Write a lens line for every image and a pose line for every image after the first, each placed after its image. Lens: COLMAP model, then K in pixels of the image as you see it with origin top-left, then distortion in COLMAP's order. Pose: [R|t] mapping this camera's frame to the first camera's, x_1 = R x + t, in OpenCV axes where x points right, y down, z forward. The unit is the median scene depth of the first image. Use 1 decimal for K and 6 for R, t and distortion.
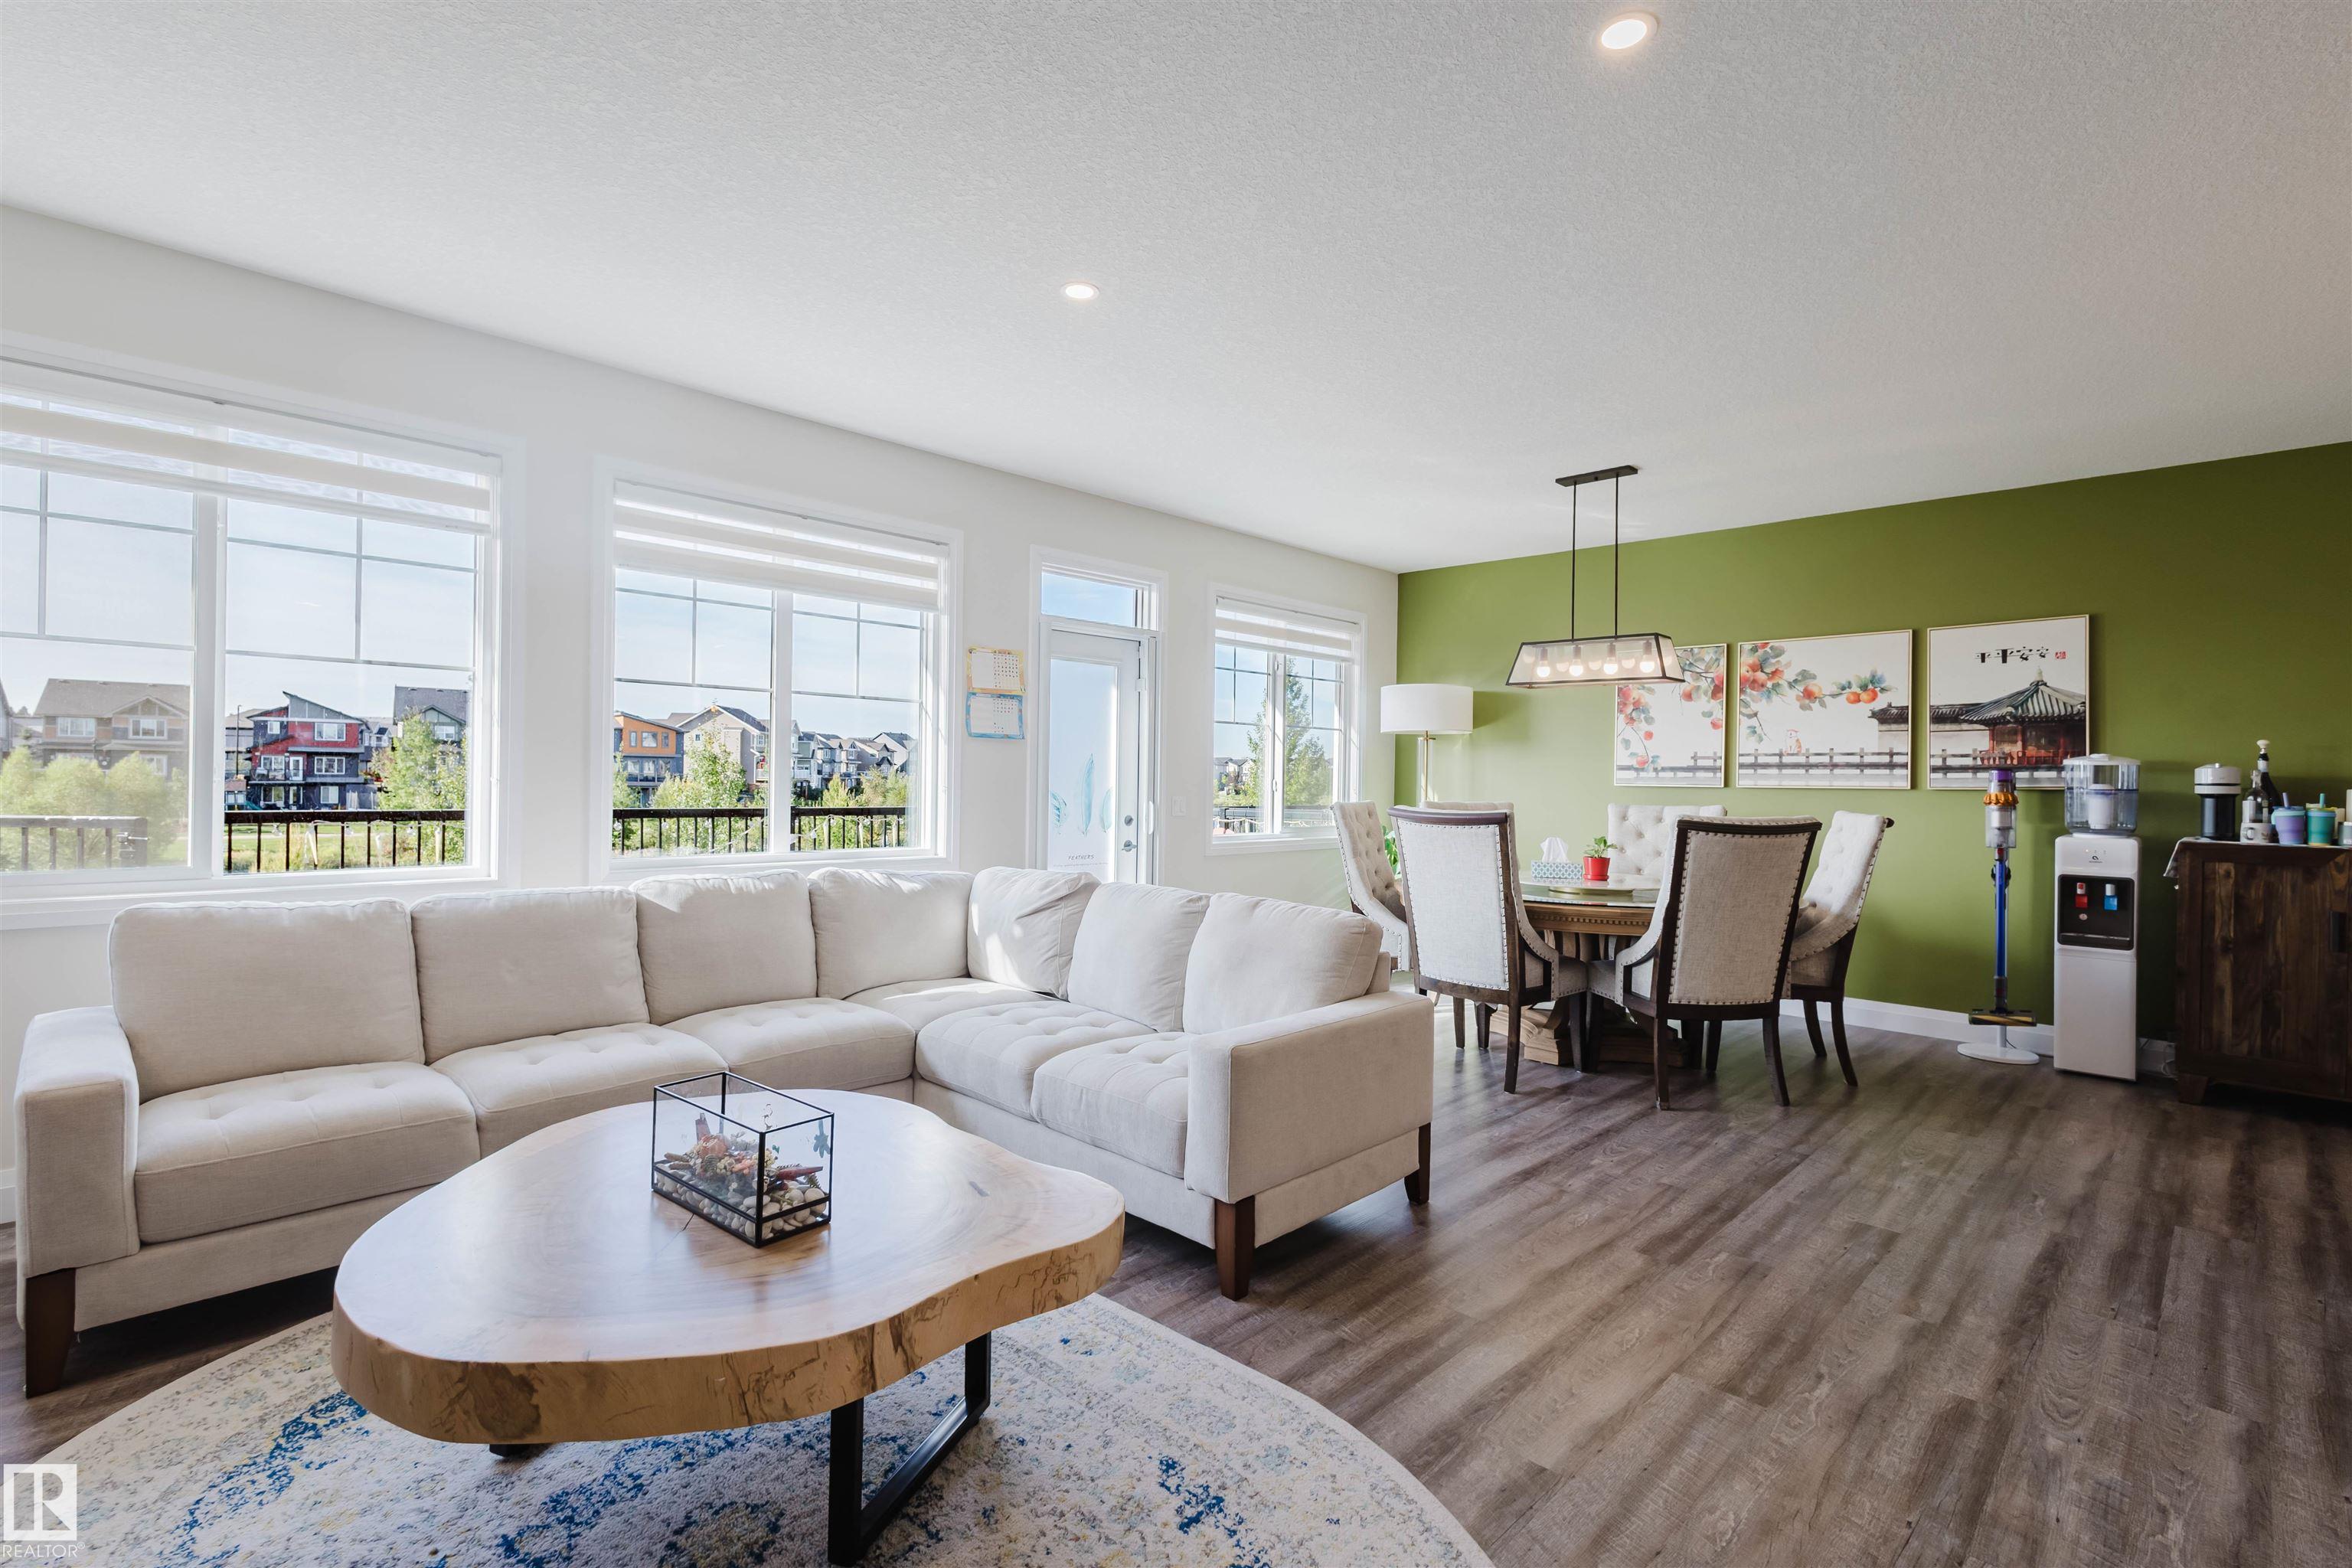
lens RADIAL K [[1081.9, 0, 1175.0], [0, 1081.9, 772.4], [0, 0, 1]] dist [0.013228, -0.005003]
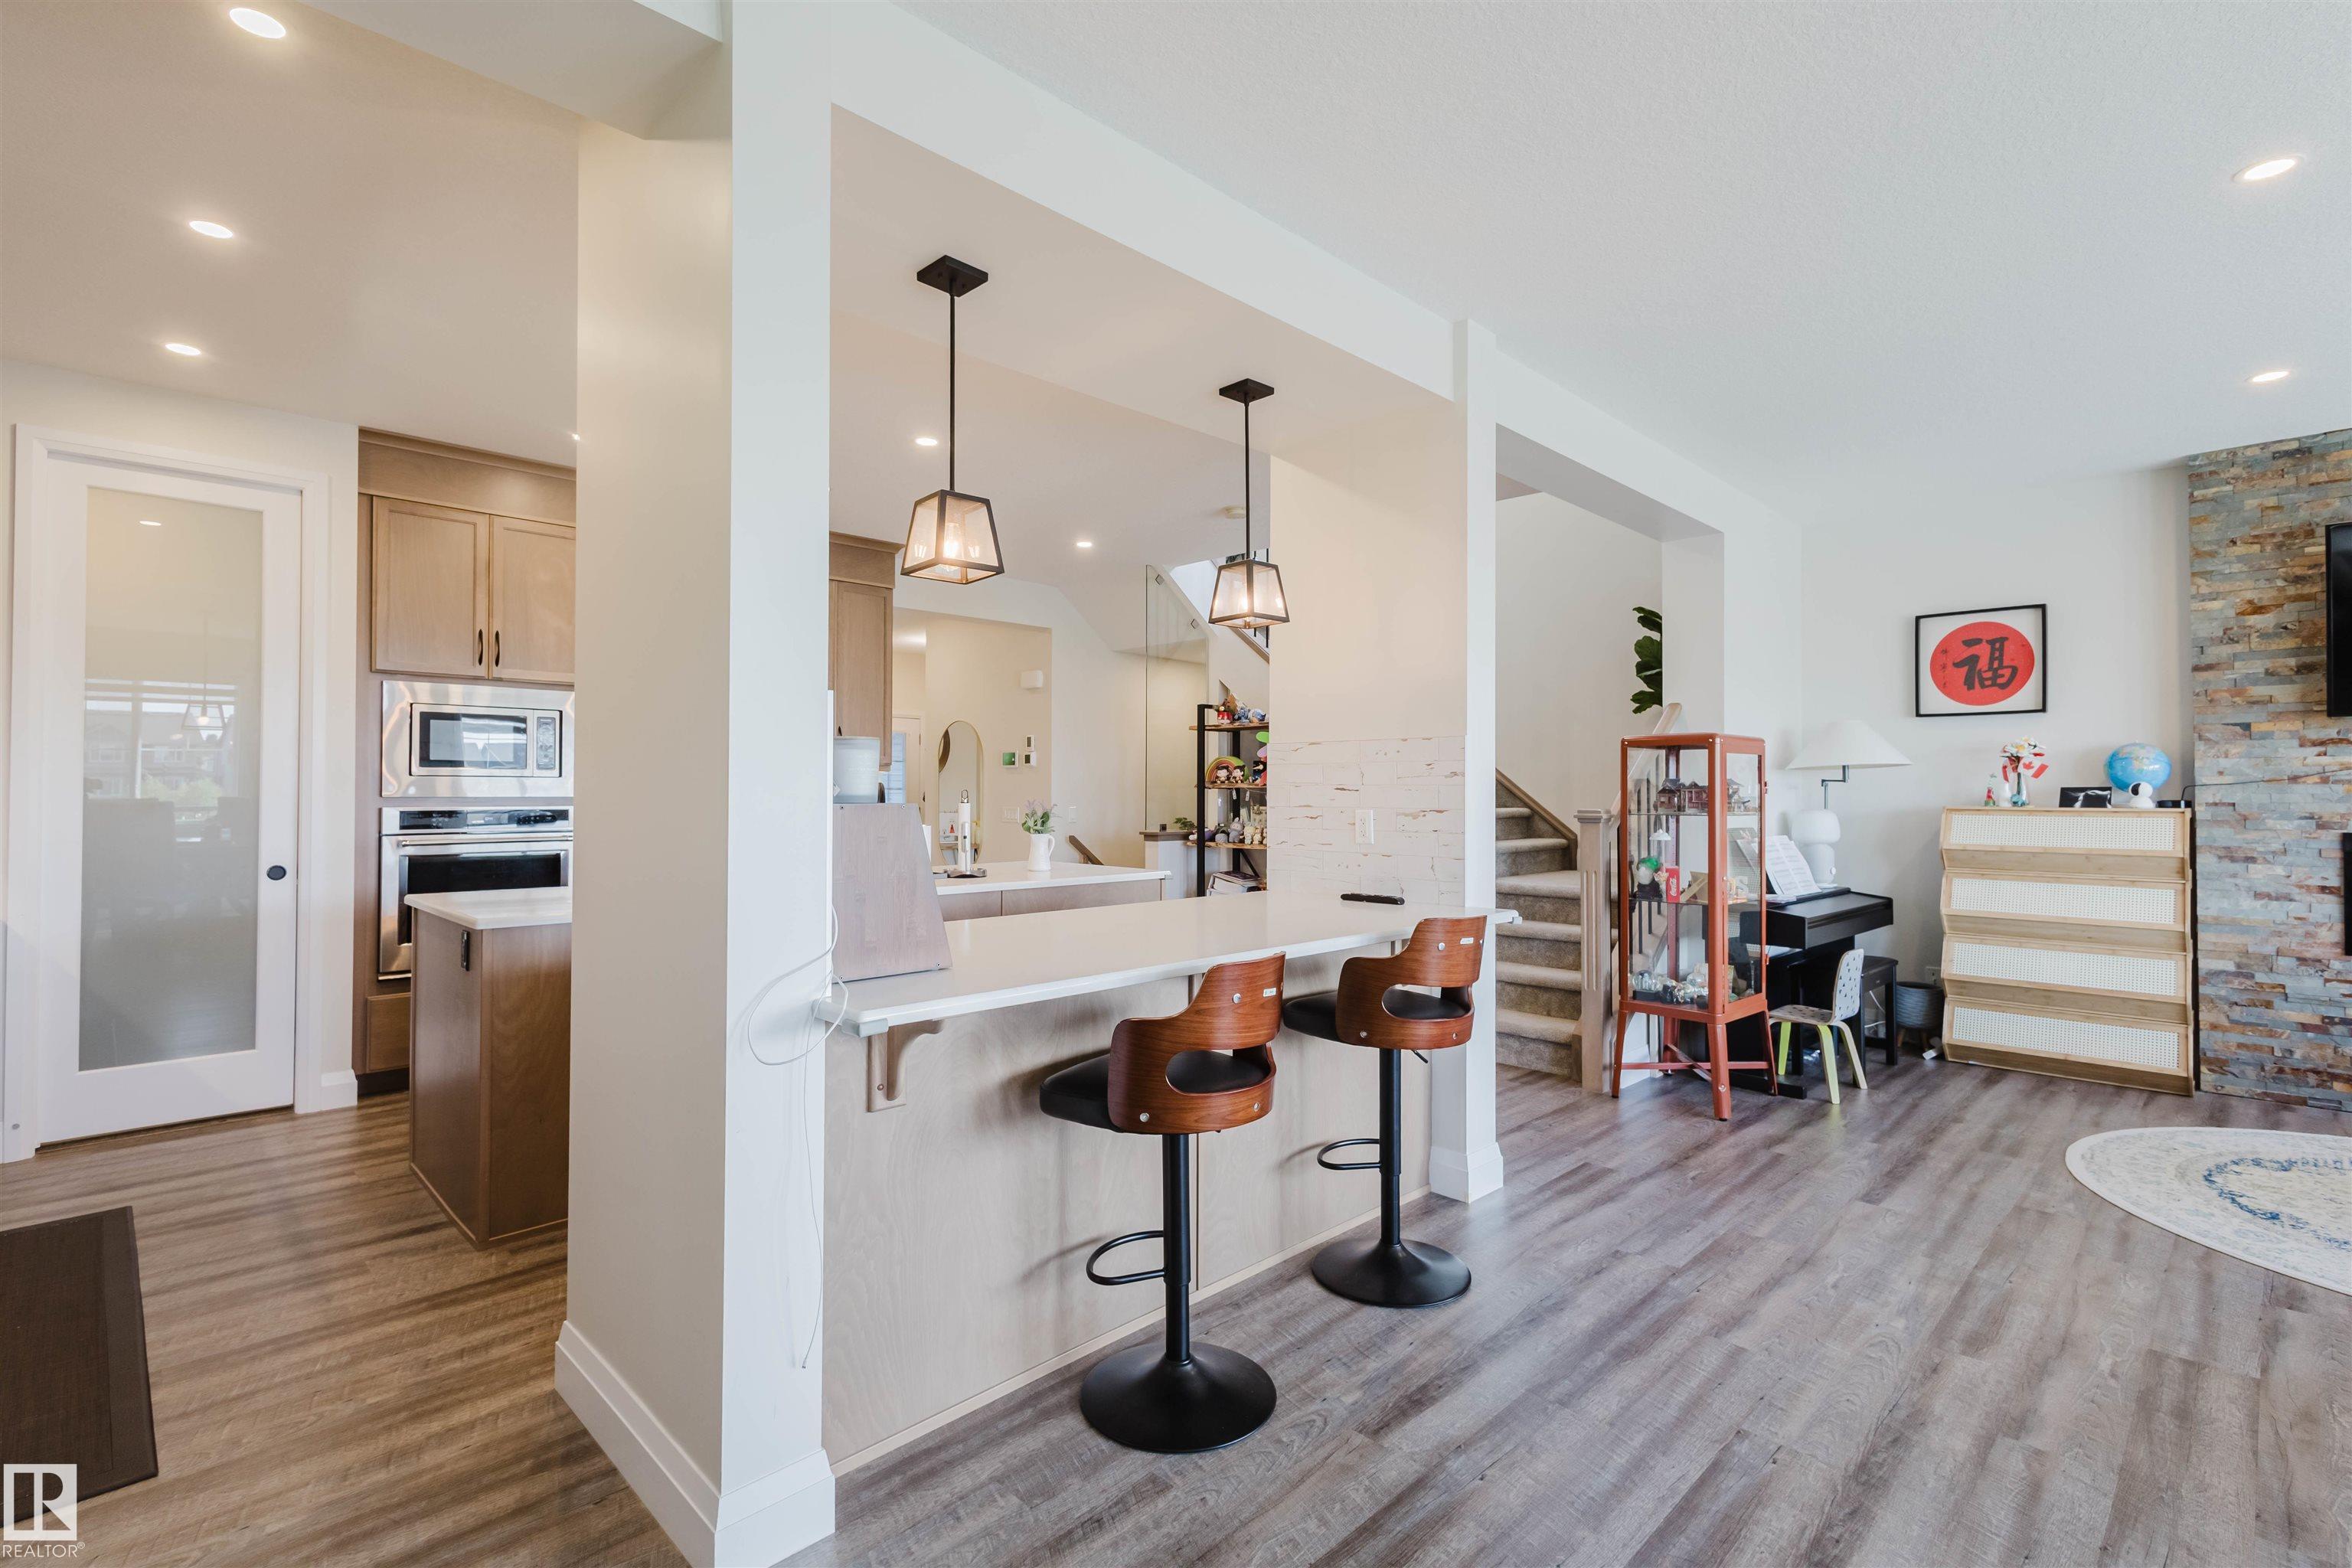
lens RADIAL K [[1081.9, 0, 1173.7], [0, 1081.9, 783.0], [0, 0, 1]] dist [0.013228, -0.005003]
pose [[-0.999723, -0.016931, 0.016333, 0.720476], [-0.017056, 0.999826, -0.007571, 0.011459], [-0.016202, -0.007847, -0.999838, 1.003510]]
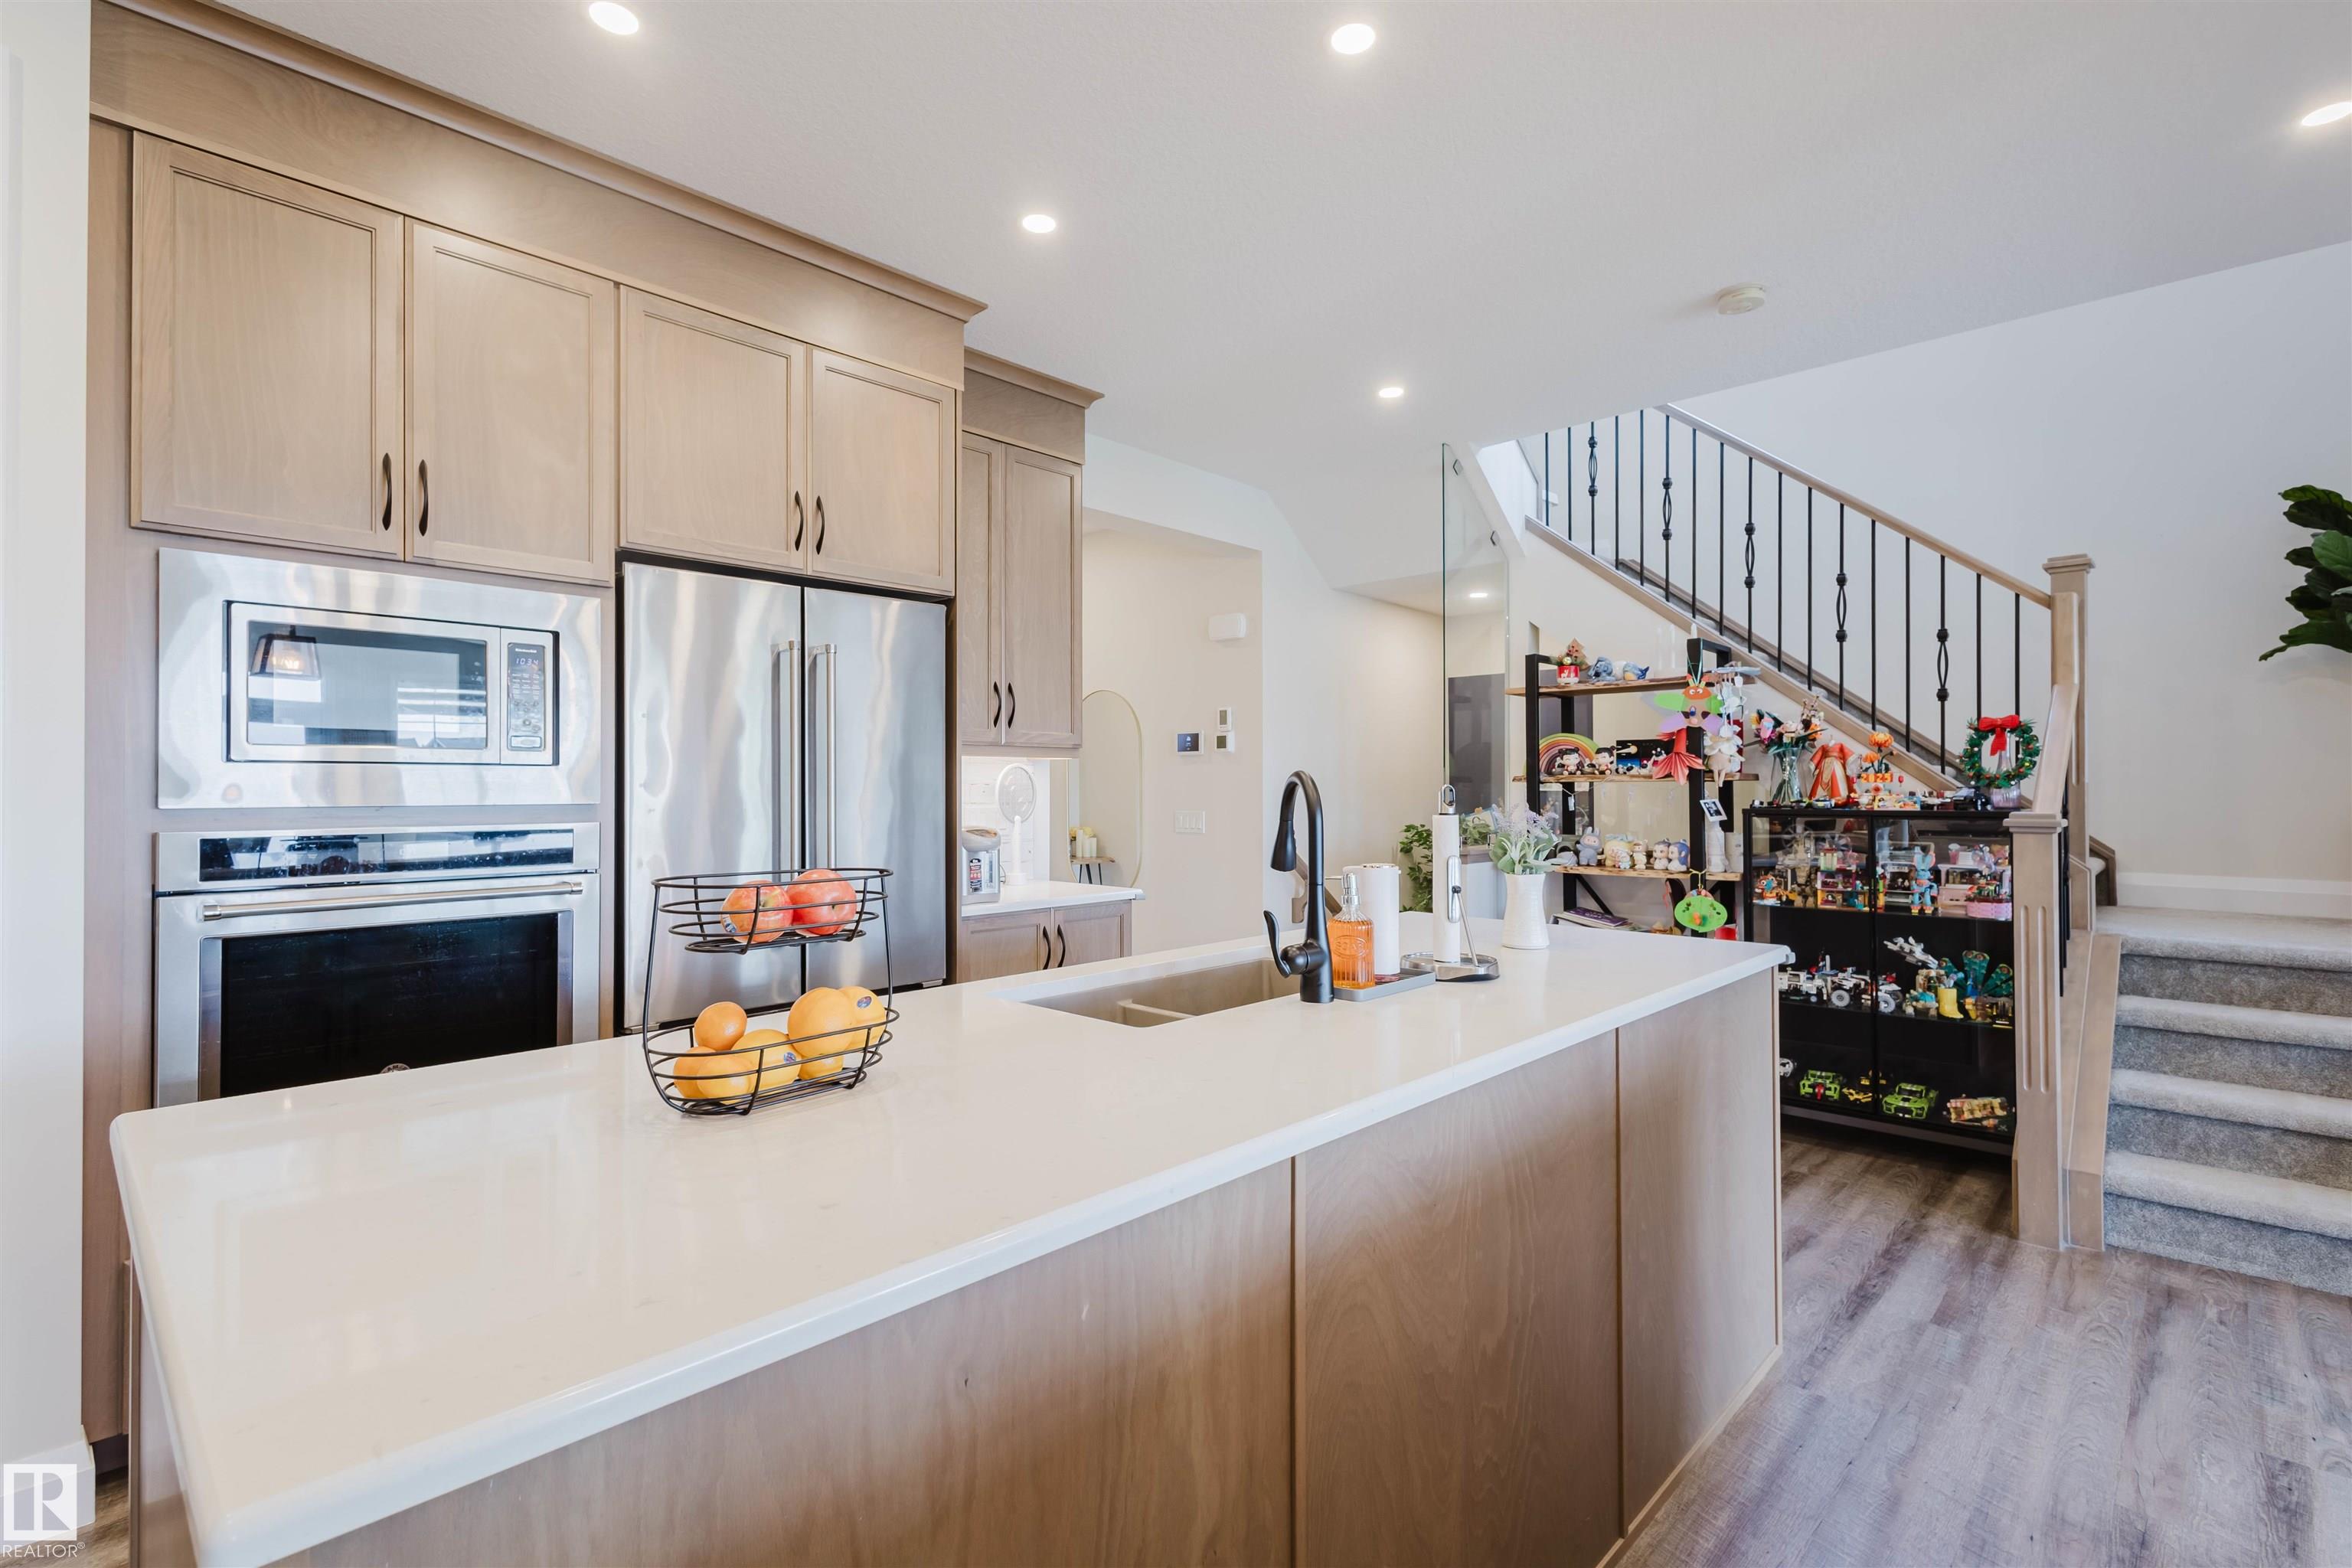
lens RADIAL K [[1081.9, 0, 1173.2], [0, 1081.9, 781.5], [0, 0, 1]] dist [0.013228, -0.005003]
pose [[-0.999903, -0.012153, -0.006822, 1.034294], [-0.012109, 0.999906, -0.006472, 0.015877], [0.006900, -0.006389, -0.999956, 0.492529]]
